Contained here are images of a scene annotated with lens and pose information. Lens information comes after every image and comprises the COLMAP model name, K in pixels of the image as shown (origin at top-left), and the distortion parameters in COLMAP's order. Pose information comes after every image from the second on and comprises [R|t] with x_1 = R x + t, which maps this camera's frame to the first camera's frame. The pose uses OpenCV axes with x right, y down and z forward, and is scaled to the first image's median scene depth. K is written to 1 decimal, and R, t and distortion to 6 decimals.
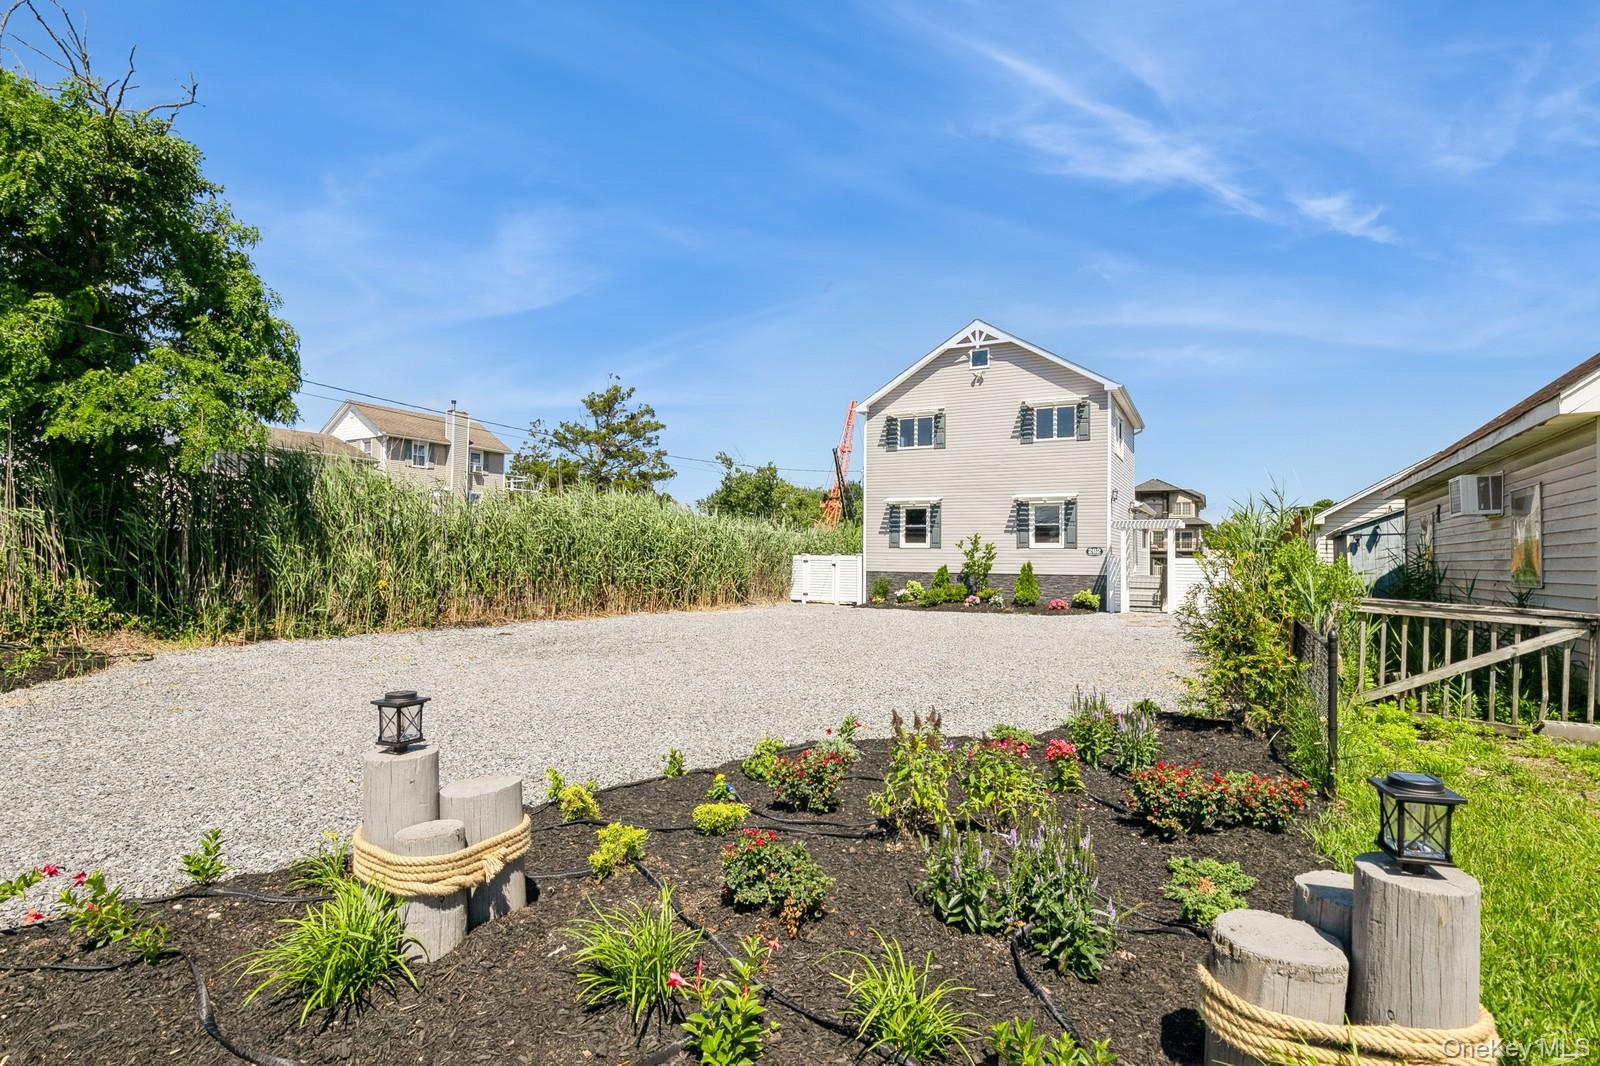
lens RADIAL K [[808.1, 0, 796.5], [0, 808.1, 527.2], [0, 0, 1]] dist [0.000637, 0.000067]
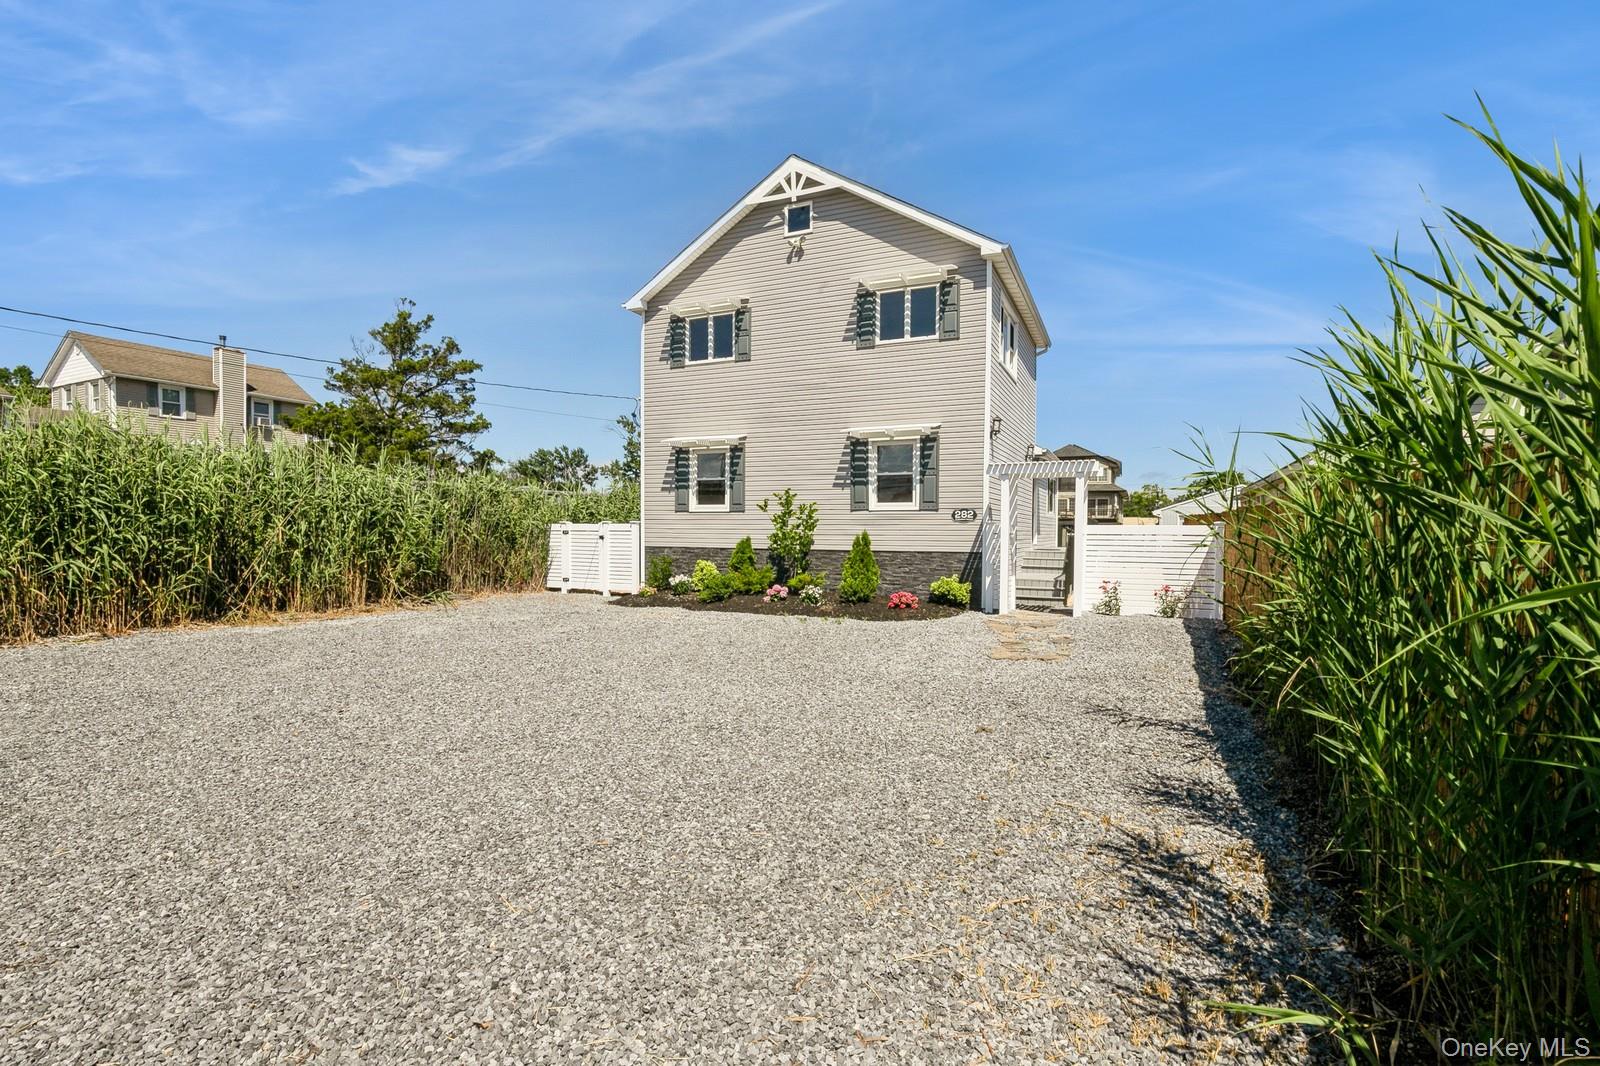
lens RADIAL K [[733.2, 0, 796.3], [0, 733.2, 535.0], [0, 0, 1]] dist [-0.004192, -0.000451]
pose [[0.998502, -0.006282, 0.054360, 0.191564], [0.003602, 0.998780, 0.049247, 0.015750], [-0.054603, -0.048978, 0.997306, 0.401853]]
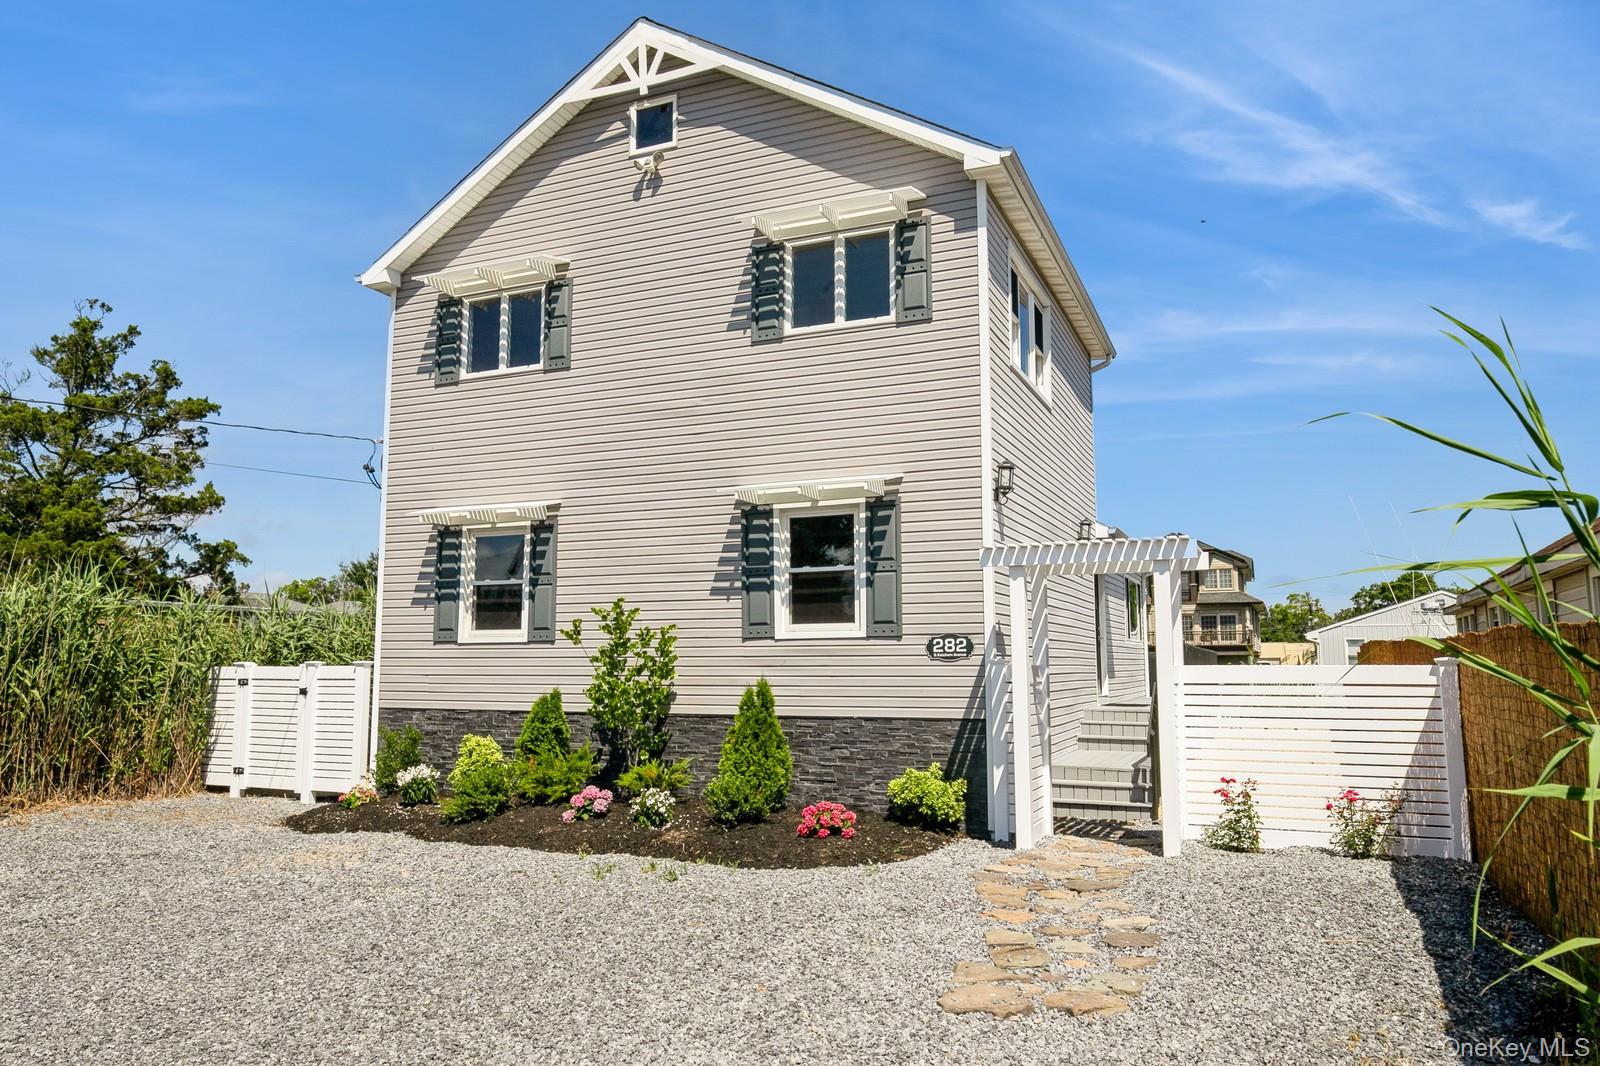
lens RADIAL K [[1074.6, 0, 796.6], [0, 1074.6, 518.9], [0, 0, 1]] dist [0.006170, 0.001831]
pose [[0.997594, -0.003724, 0.069232, 0.257553], [0.010086, 0.995728, -0.091781, 0.016496], [-0.068594, 0.092259, 0.993370, 0.523946]]
